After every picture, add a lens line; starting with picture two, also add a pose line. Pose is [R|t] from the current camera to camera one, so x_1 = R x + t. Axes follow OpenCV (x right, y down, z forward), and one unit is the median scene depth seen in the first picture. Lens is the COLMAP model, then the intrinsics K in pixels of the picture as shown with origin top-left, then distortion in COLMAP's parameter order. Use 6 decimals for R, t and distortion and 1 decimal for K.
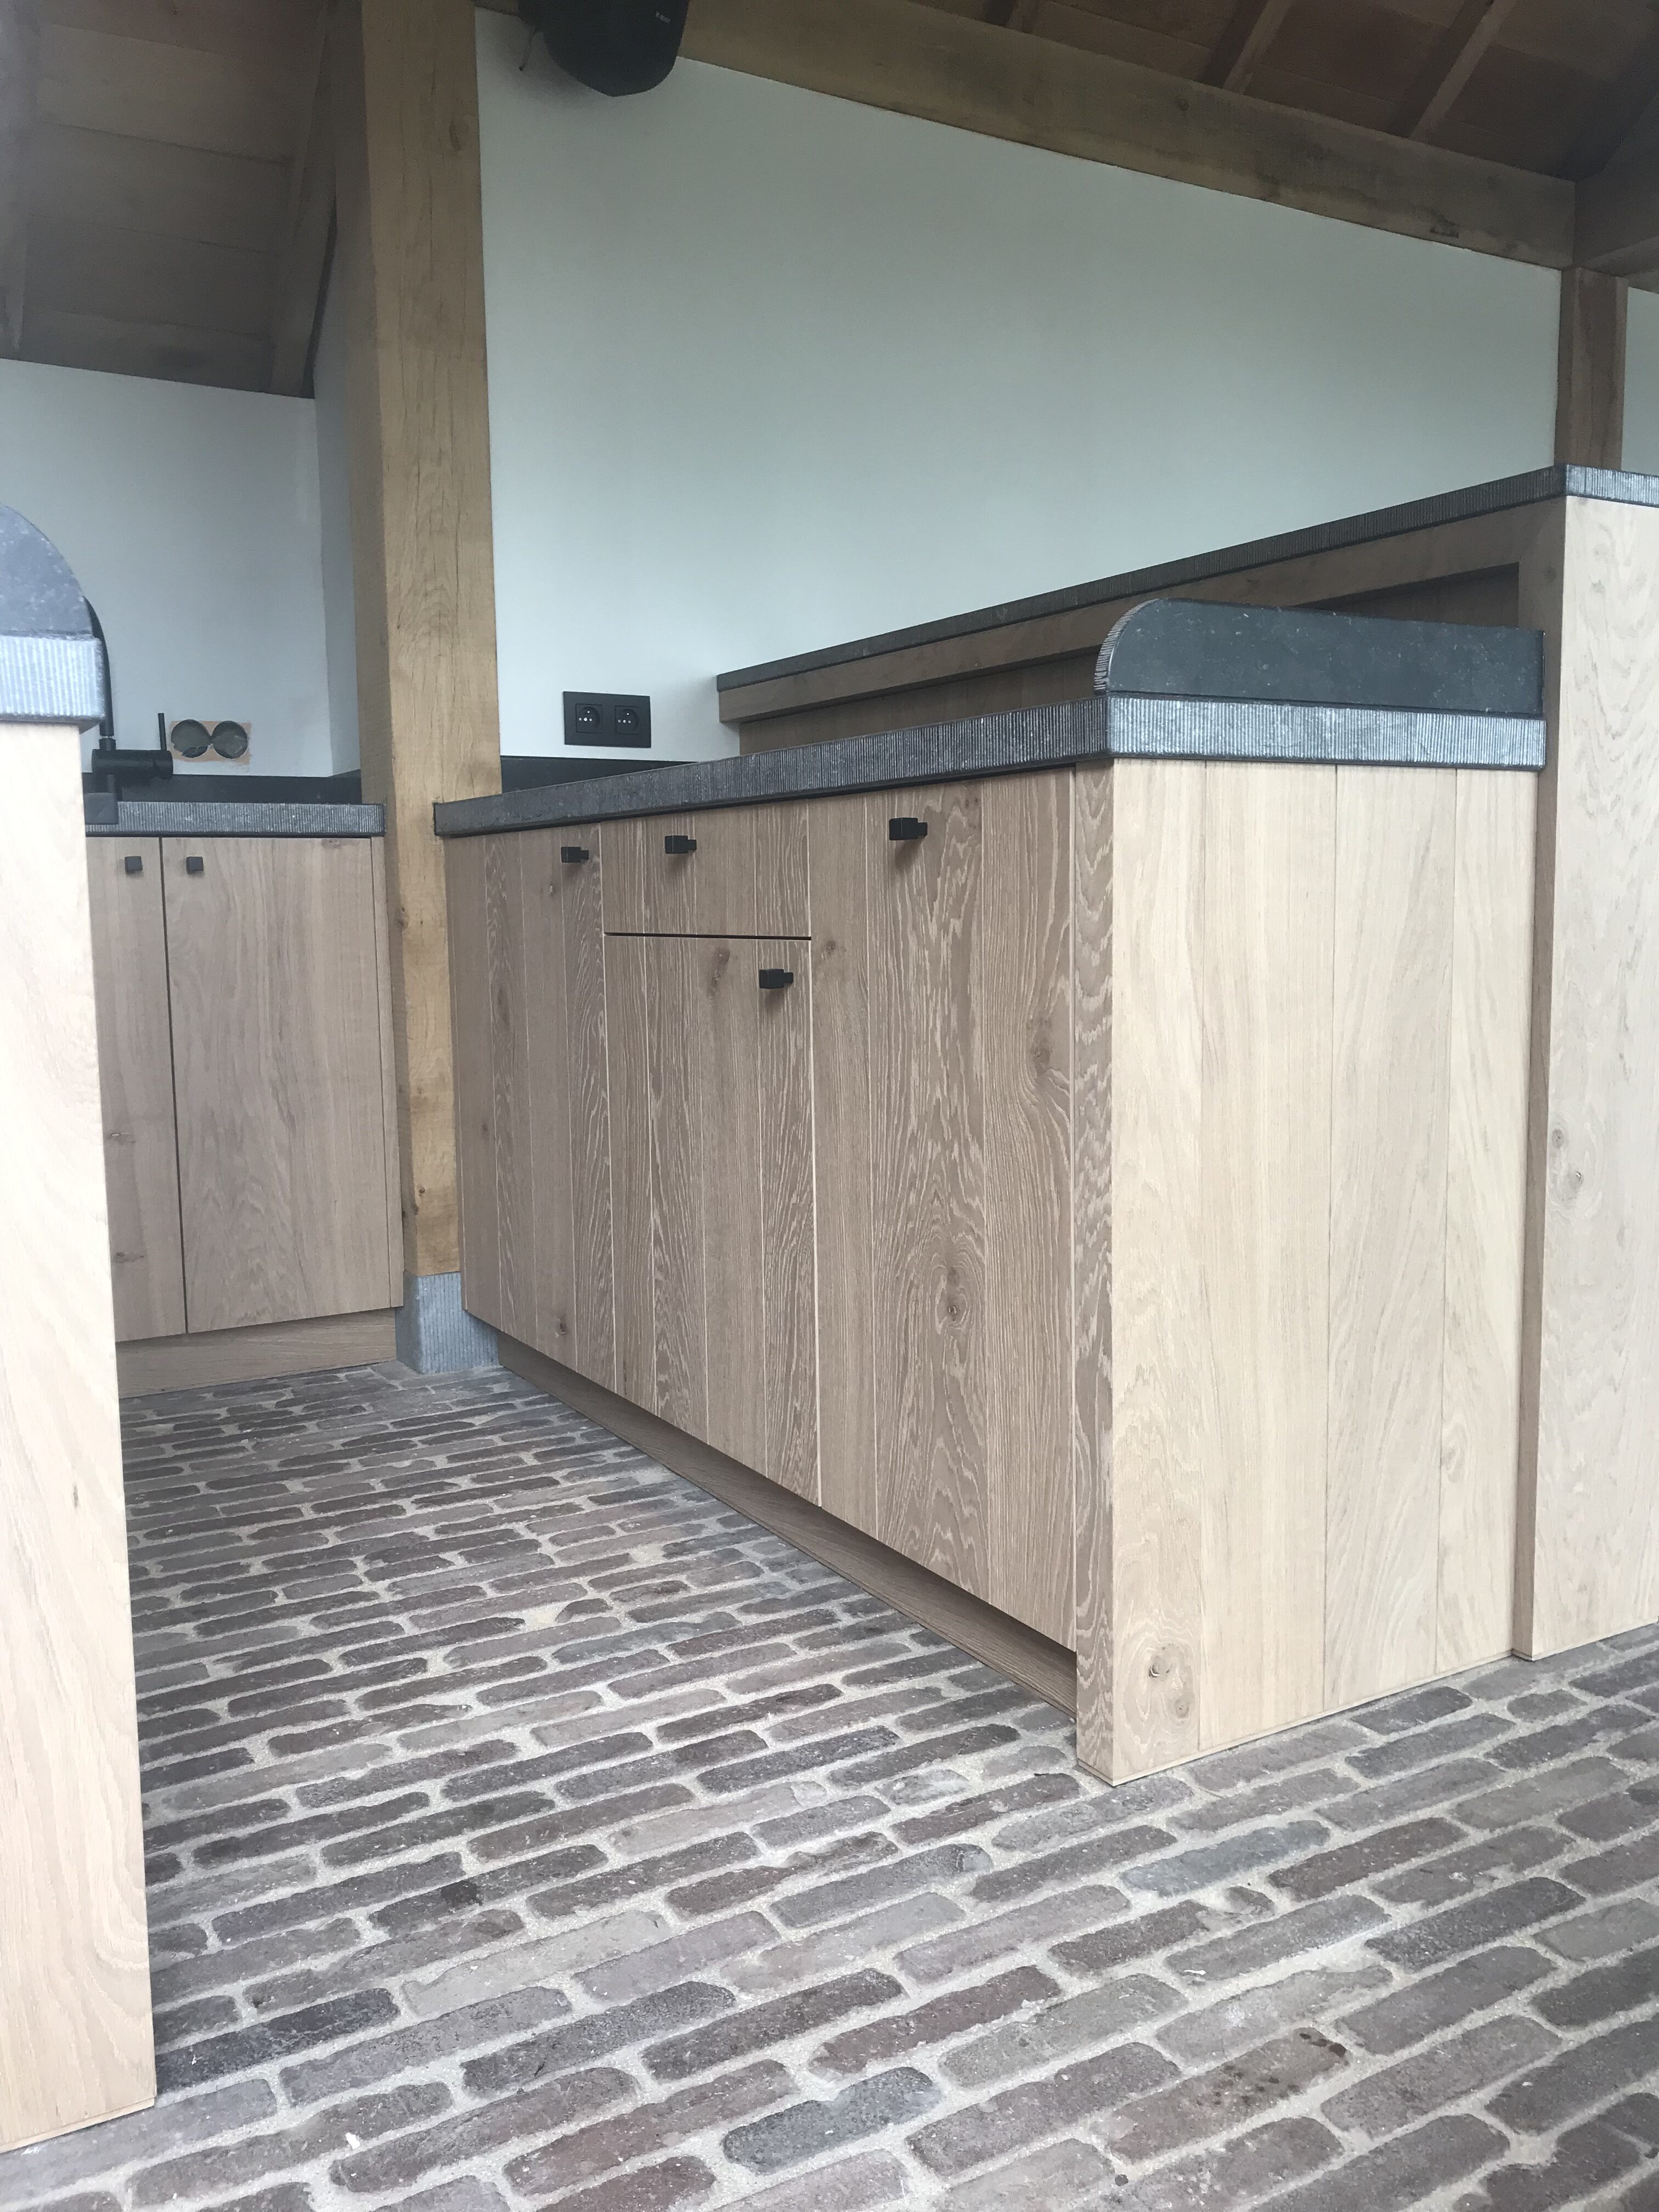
lens RADIAL K [[1817.4, 0, 826.3], [0, 1817.4, 1118.4], [0, 0, 1]] dist [0.020297, -0.019061]
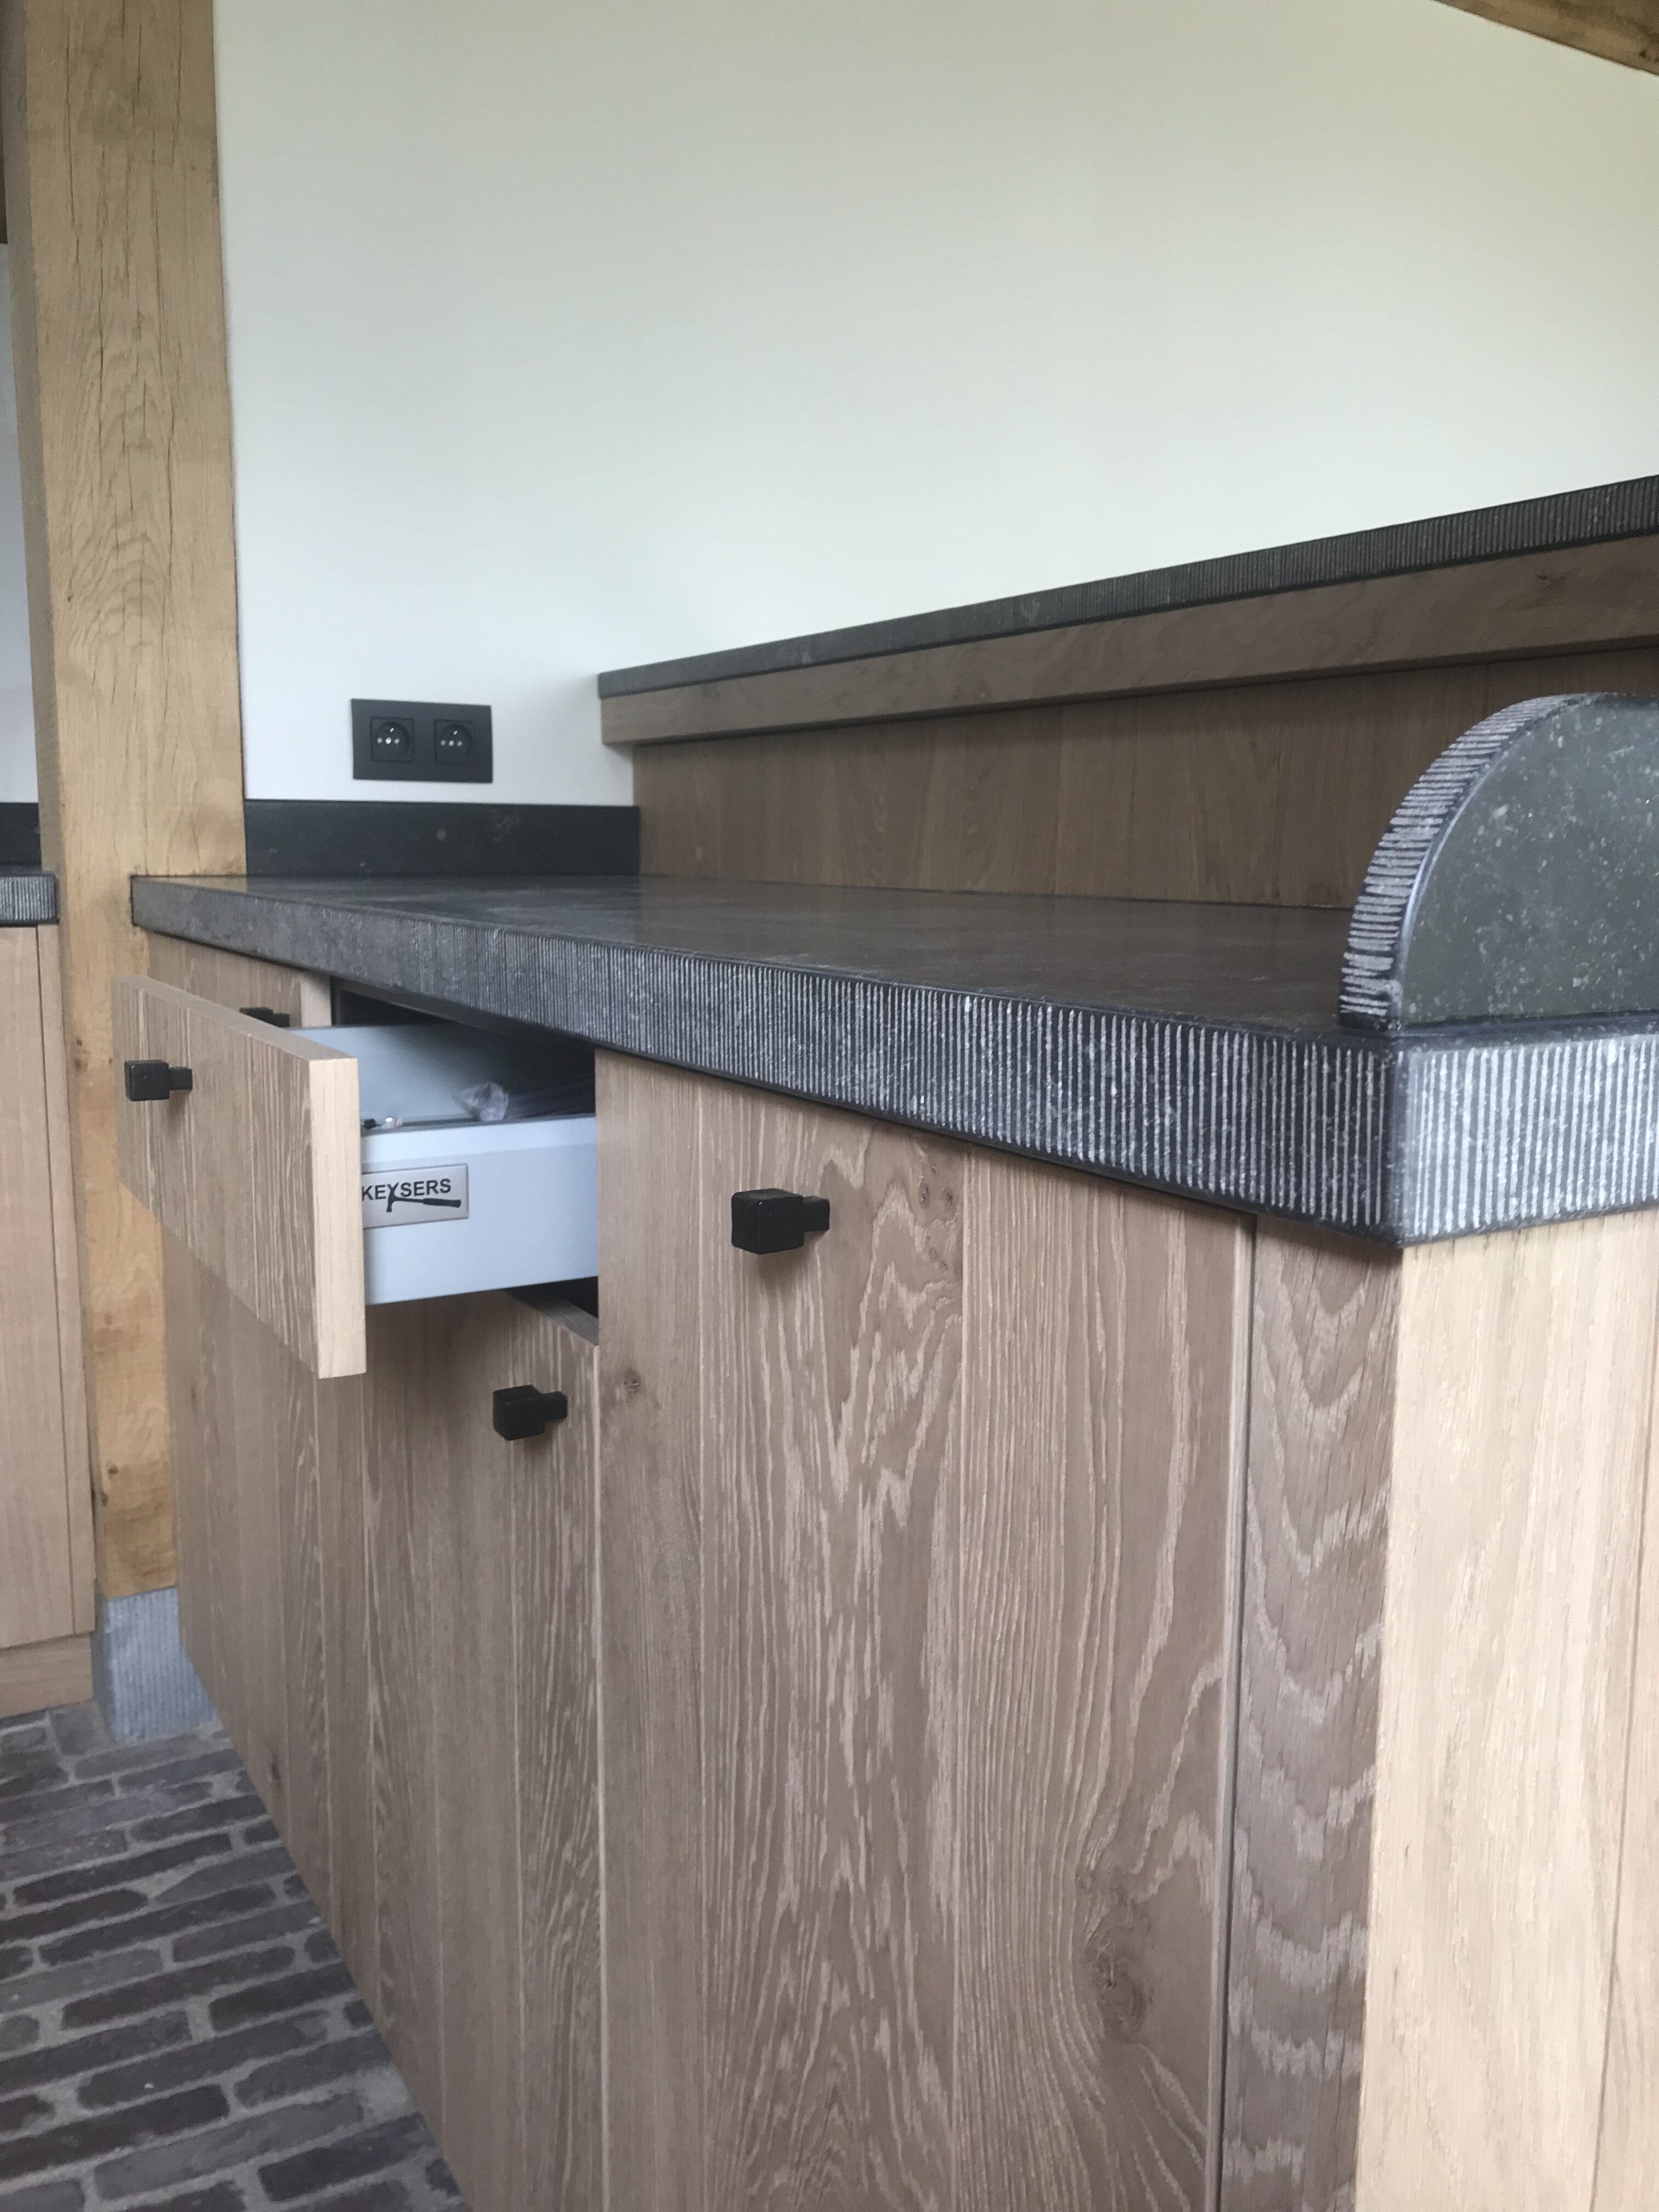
lens RADIAL K [[1817.4, 0, 830.6], [0, 1817.4, 1104.3], [0, 0, 1]] dist [0.020297, -0.019061]
pose [[0.999753, 0.021810, -0.004271, 0.050399], [-0.021687, 0.999404, 0.026855, -0.172118], [0.004854, -0.026756, 0.999630, 0.537486]]
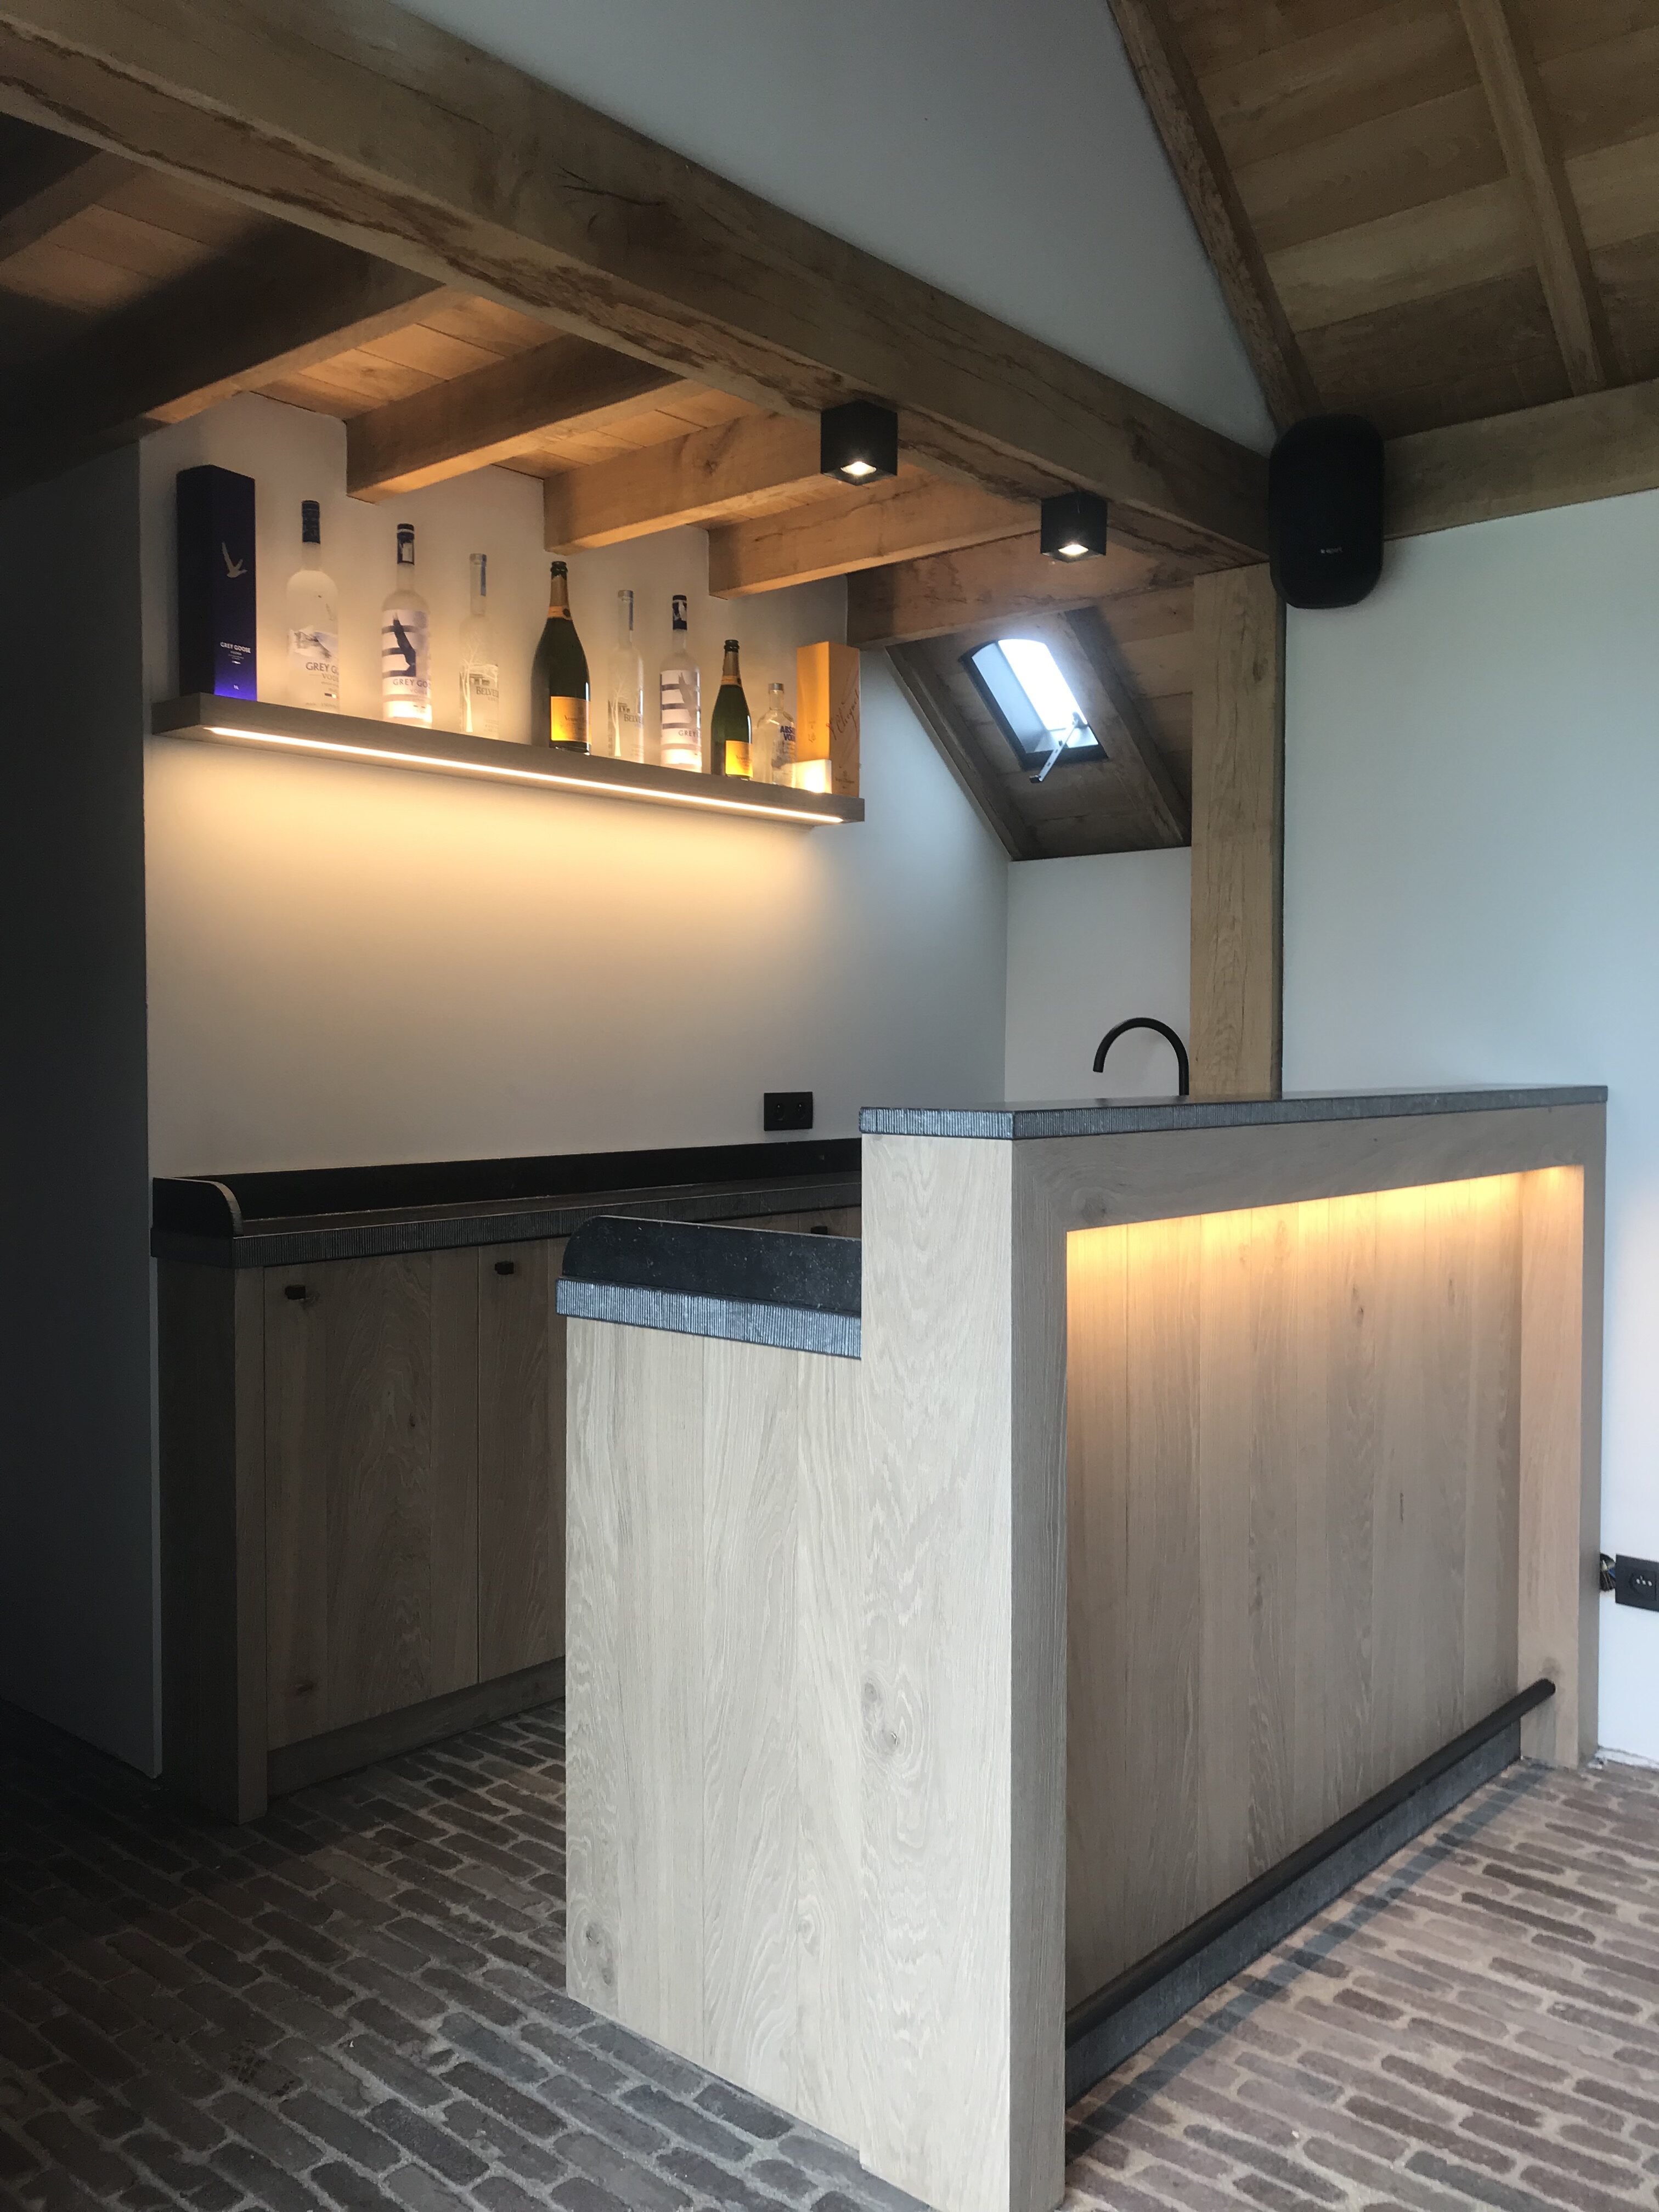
lens RADIAL K [[1817.4, 0, 821.3], [0, 1817.4, 1109.7], [0, 0, 1]] dist [0.020297, -0.019061]
pose [[0.308962, 0.045916, -0.949965, 1.298192], [-0.117844, 0.992985, 0.009668, -0.316294], [0.943745, 0.108960, 0.312206, 0.530020]]
